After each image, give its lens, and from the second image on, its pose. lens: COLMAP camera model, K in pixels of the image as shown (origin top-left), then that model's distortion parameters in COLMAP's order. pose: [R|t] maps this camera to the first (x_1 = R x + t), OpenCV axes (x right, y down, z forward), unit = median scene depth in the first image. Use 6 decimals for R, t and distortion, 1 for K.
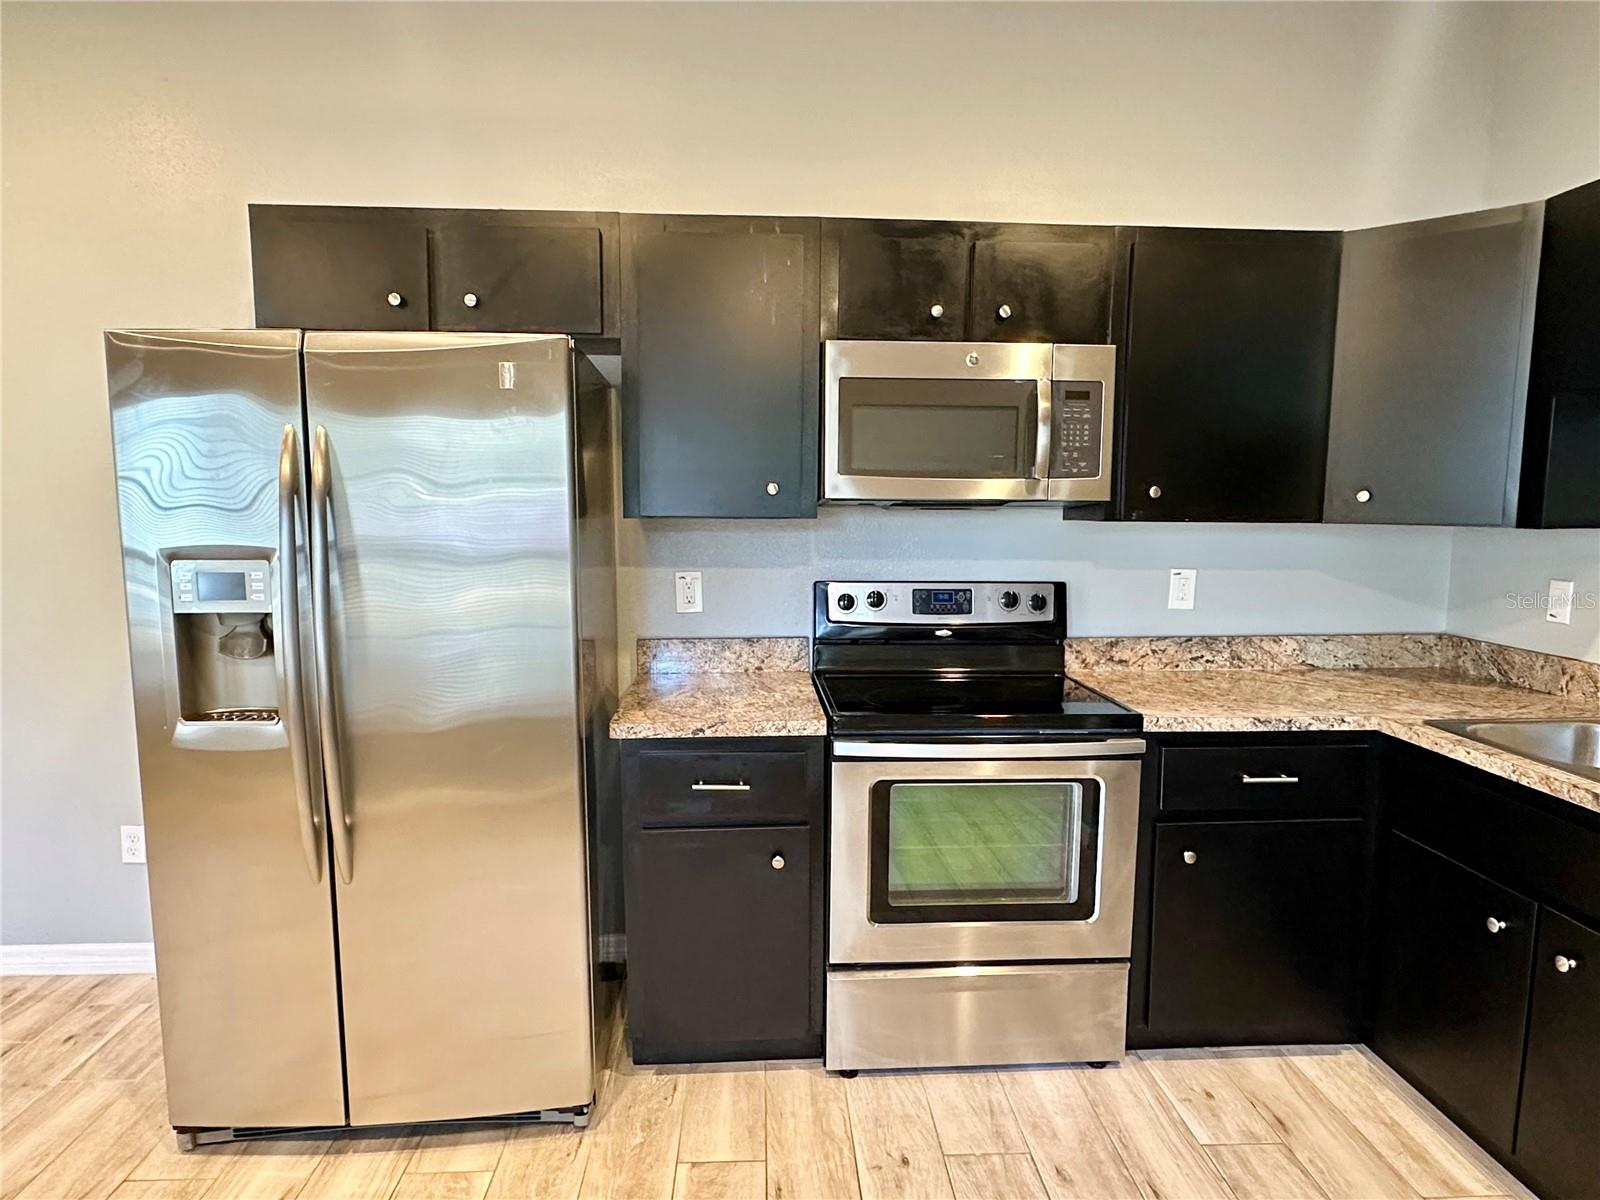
lens RADIAL K [[941.3, 0, 793.9], [0, 941.3, 609.4], [0, 0, 1]] dist [0.000587, -0.001295]
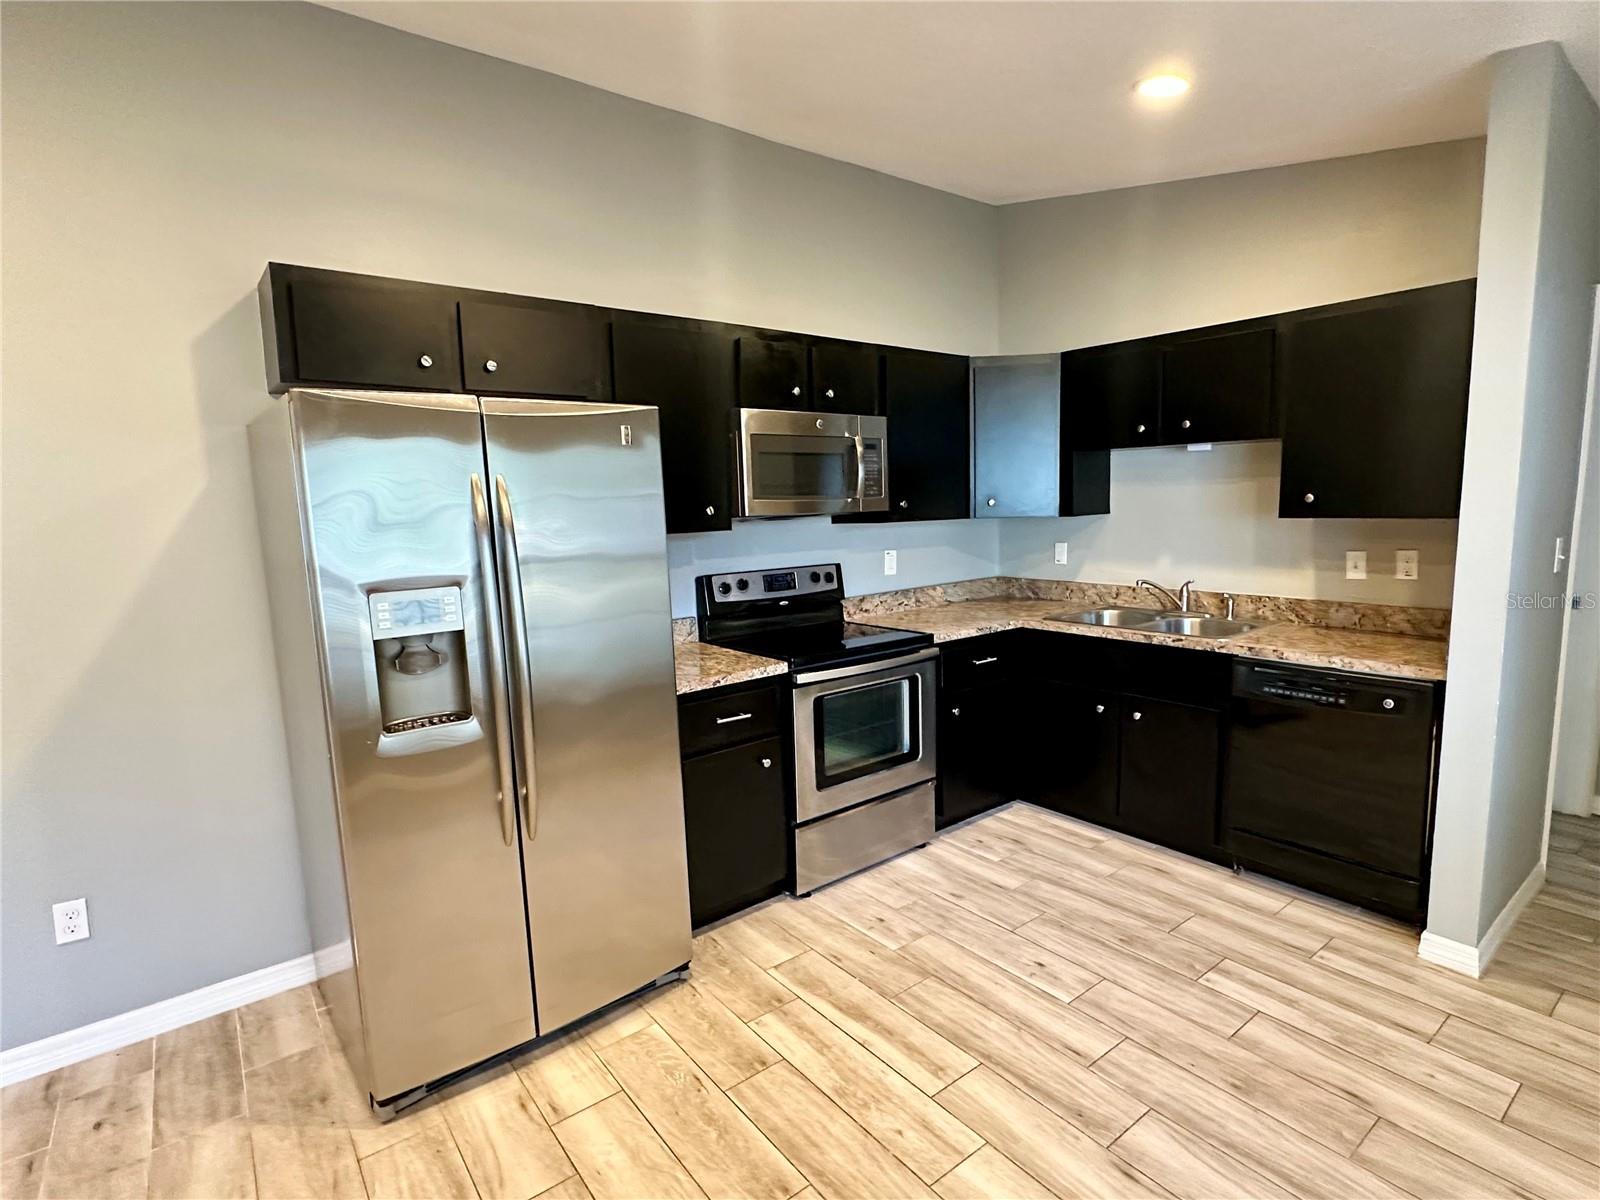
lens RADIAL K [[813.9, 0, 800.0], [0, 813.9, 600.0], [0, 0, 1]] dist [-0.002664, 0.000123]
pose [[0.814336, -0.099427, 0.571814, -0.645185], [0.100684, 0.994480, 0.029534, -0.017486], [-0.571594, 0.033522, 0.819852, -0.080550]]
